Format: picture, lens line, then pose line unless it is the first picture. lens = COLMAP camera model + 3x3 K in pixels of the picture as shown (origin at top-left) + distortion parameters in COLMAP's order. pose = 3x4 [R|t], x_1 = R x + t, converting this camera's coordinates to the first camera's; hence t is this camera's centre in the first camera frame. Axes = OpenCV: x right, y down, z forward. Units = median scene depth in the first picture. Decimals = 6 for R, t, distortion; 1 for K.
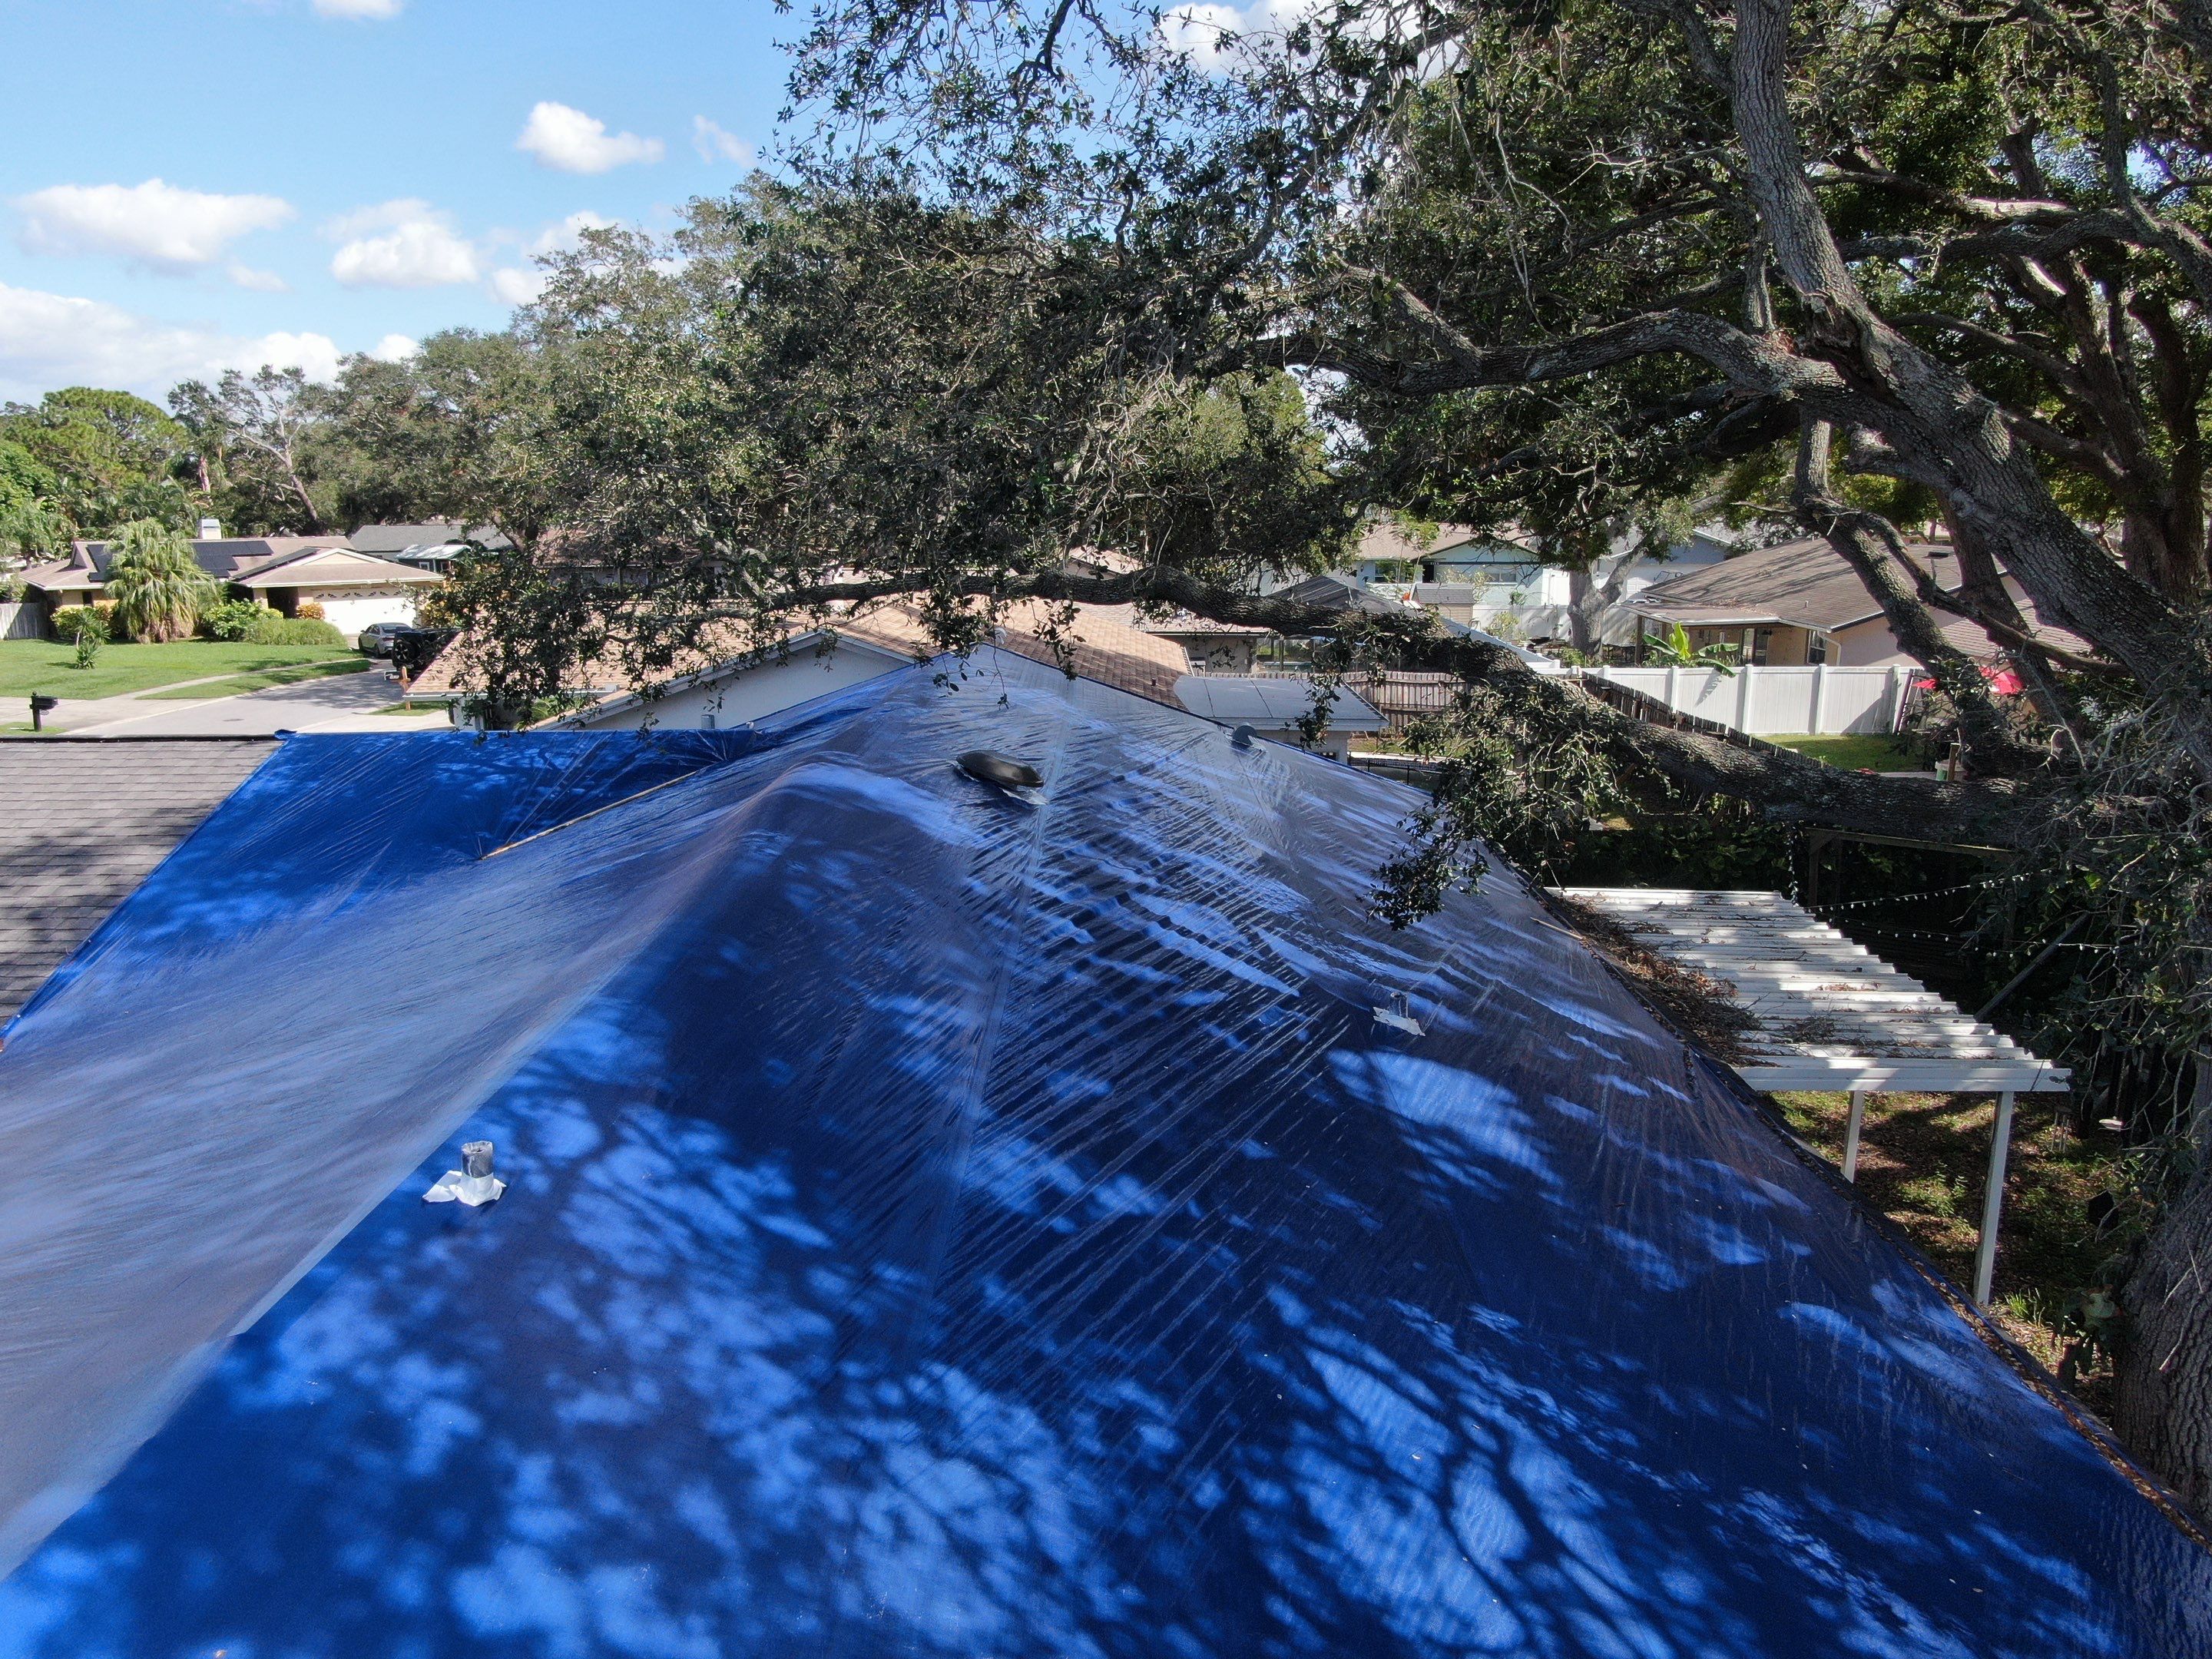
lens RADIAL K [[1579.0, 0, 1120.4], [0, 1579.0, 833.0], [0, 0, 1]] dist [-0.020163, -0.000299]
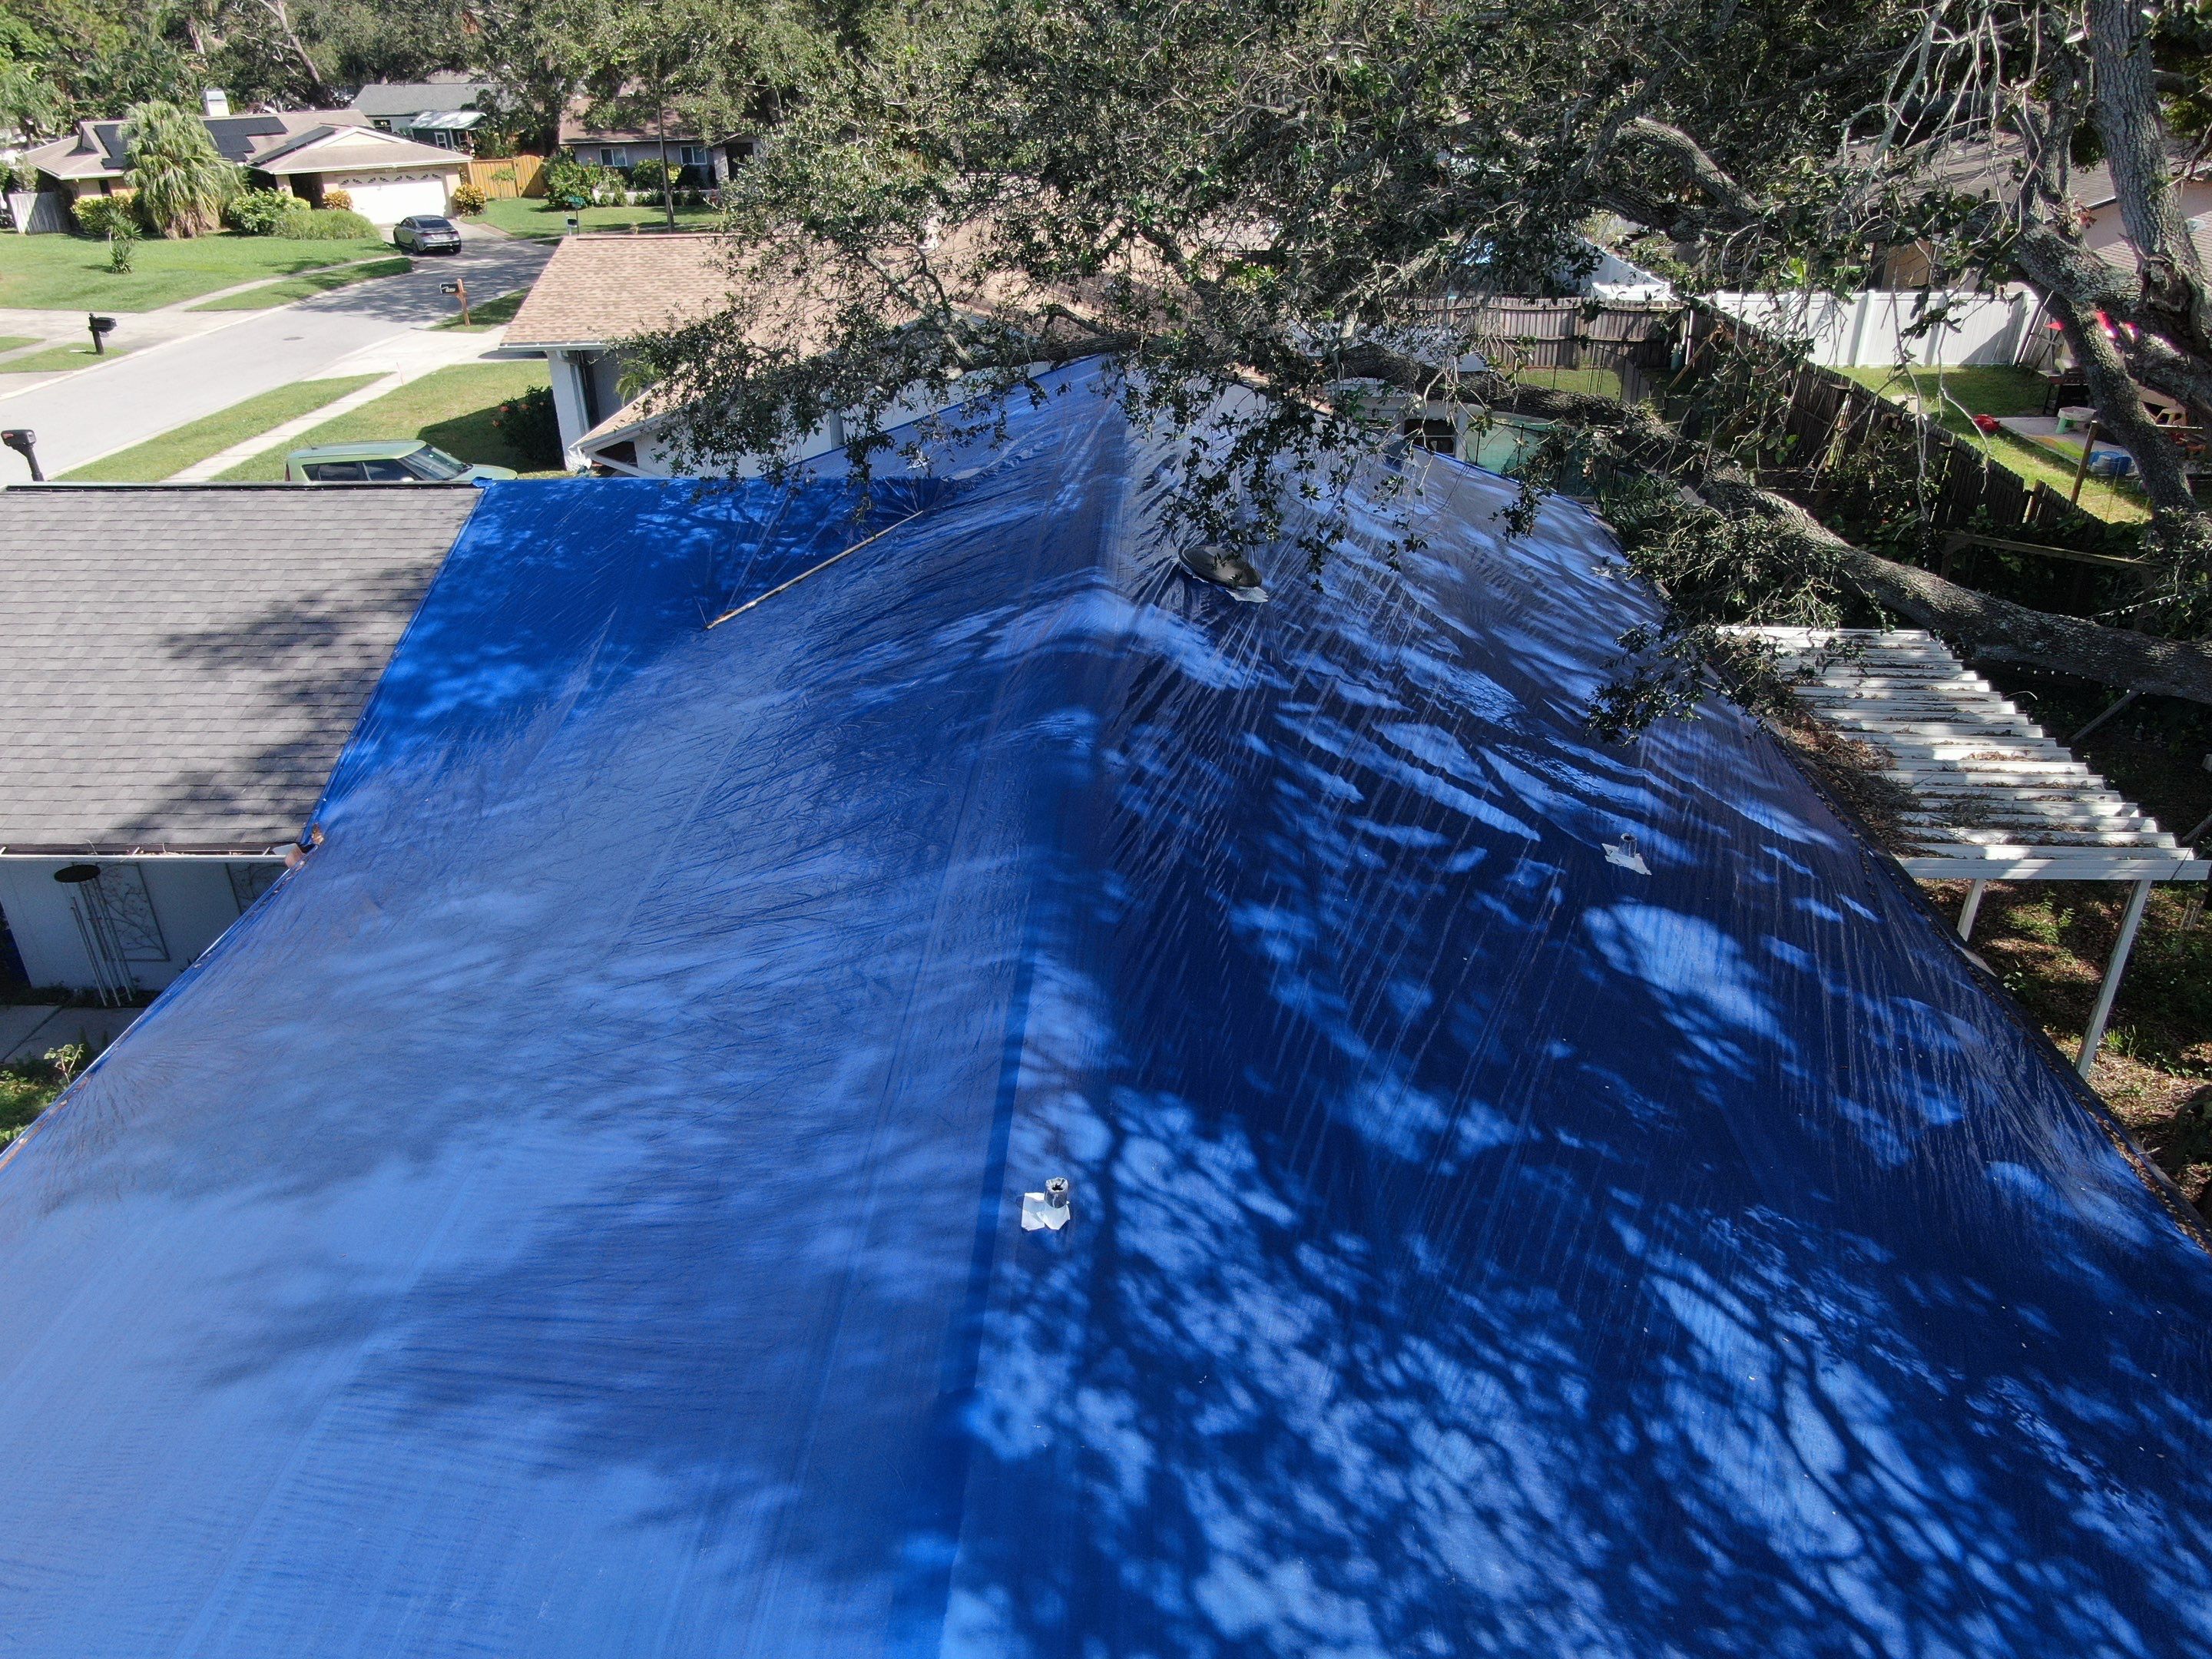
lens RADIAL K [[1577.6, 0, 1120.0], [0, 1577.6, 835.2], [0, 0, 1]] dist [-0.020411, 0.003435]
pose [[0.999714, 0.006698, -0.022942, -0.094710], [-0.000401, 0.964490, 0.264118, -0.116355], [0.023897, -0.264033, 0.964218, -0.042792]]
